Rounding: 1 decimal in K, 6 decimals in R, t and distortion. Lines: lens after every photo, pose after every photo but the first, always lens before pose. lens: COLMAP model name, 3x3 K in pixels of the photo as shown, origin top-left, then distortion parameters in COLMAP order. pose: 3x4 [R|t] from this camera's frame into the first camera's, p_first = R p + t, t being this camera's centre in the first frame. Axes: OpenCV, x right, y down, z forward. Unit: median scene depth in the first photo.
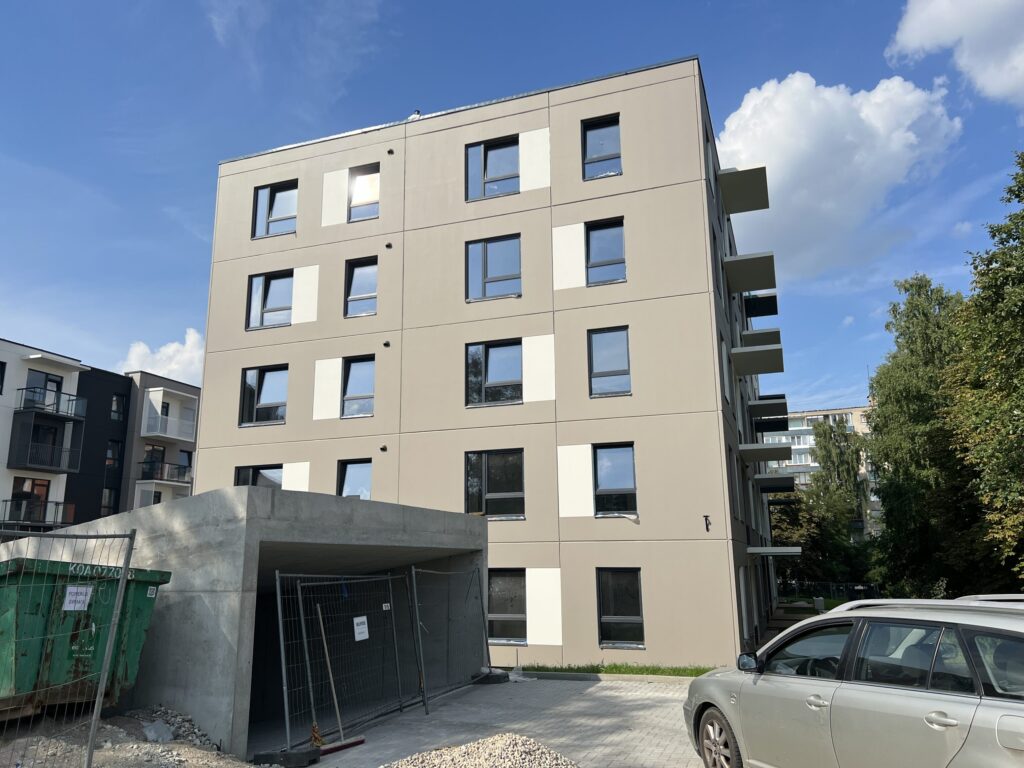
lens RADIAL K [[786.2, 0, 530.2], [0, 786.2, 389.5], [0, 0, 1]] dist [0.044500, -0.048343]
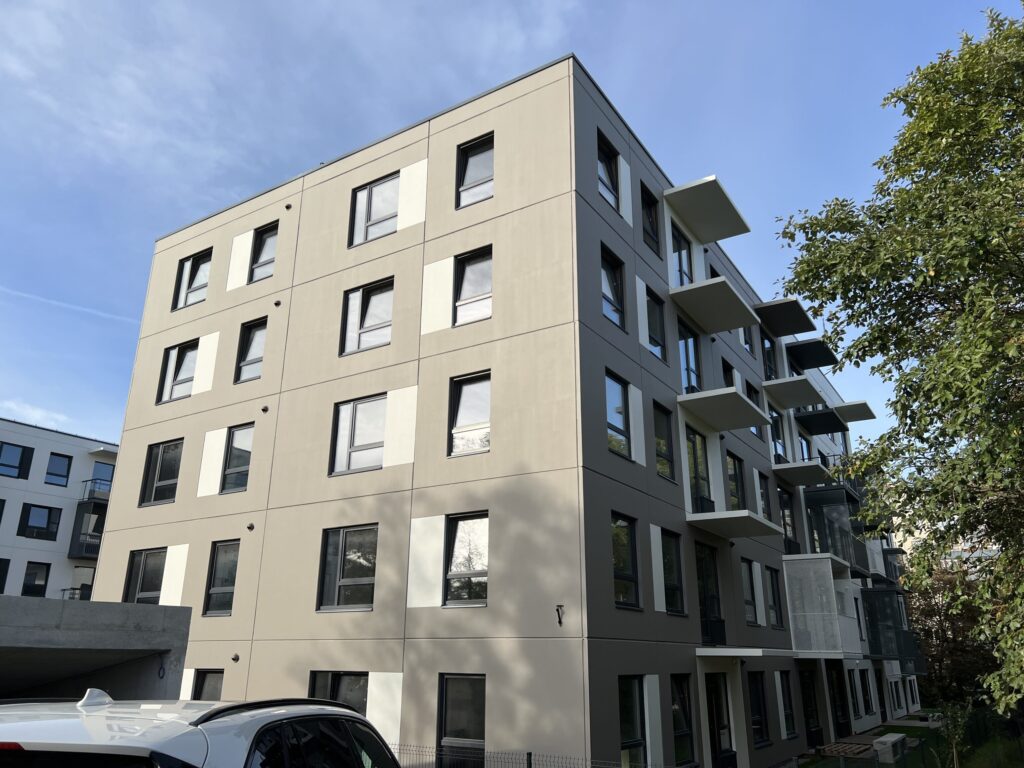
lens RADIAL K [[786.2, 0, 503.9], [0, 786.2, 376.2], [0, 0, 1]] dist [0.044500, -0.048343]
pose [[0.970556, -0.060655, -0.233115, 0.291025], [0.030460, 0.990913, -0.131012, 0.030509], [0.238943, 0.120054, 0.963584, 0.186412]]
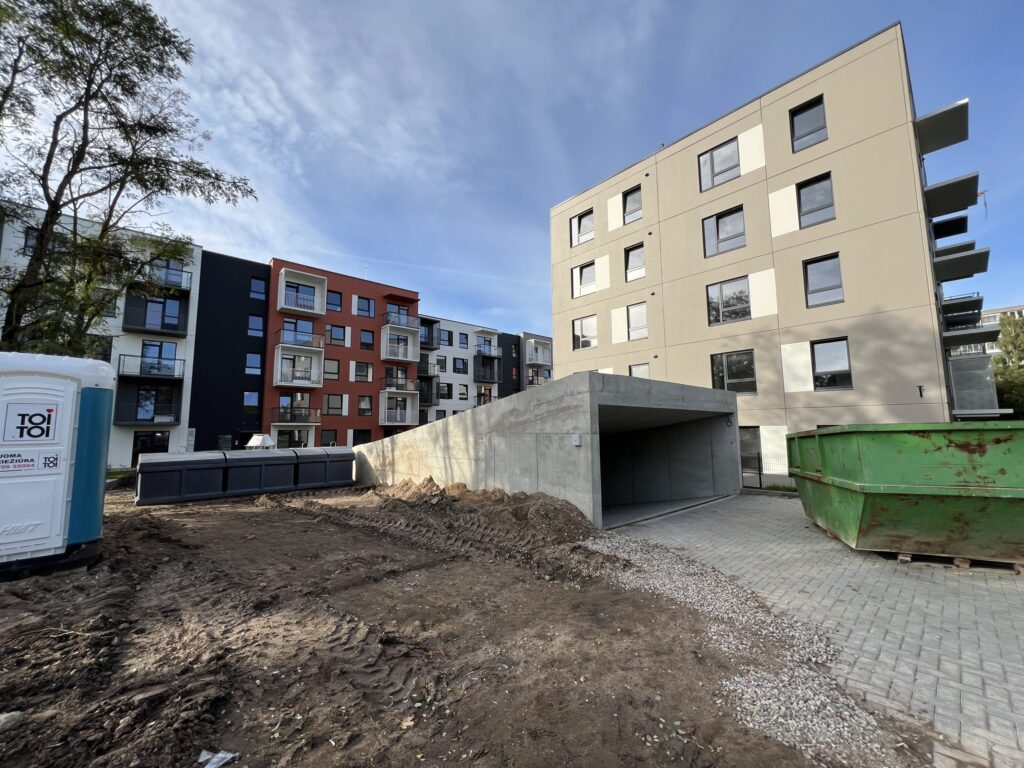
lens RADIAL K [[427.2, 0, 511.1], [0, 427.2, 387.3], [0, 0, 1]] dist [0.021461, -0.000393]
pose [[0.878747, -0.044305, -0.475228, -0.024399], [0.103332, 0.989728, 0.098801, 0.015785], [0.465969, -0.135927, 0.874298, 0.044210]]
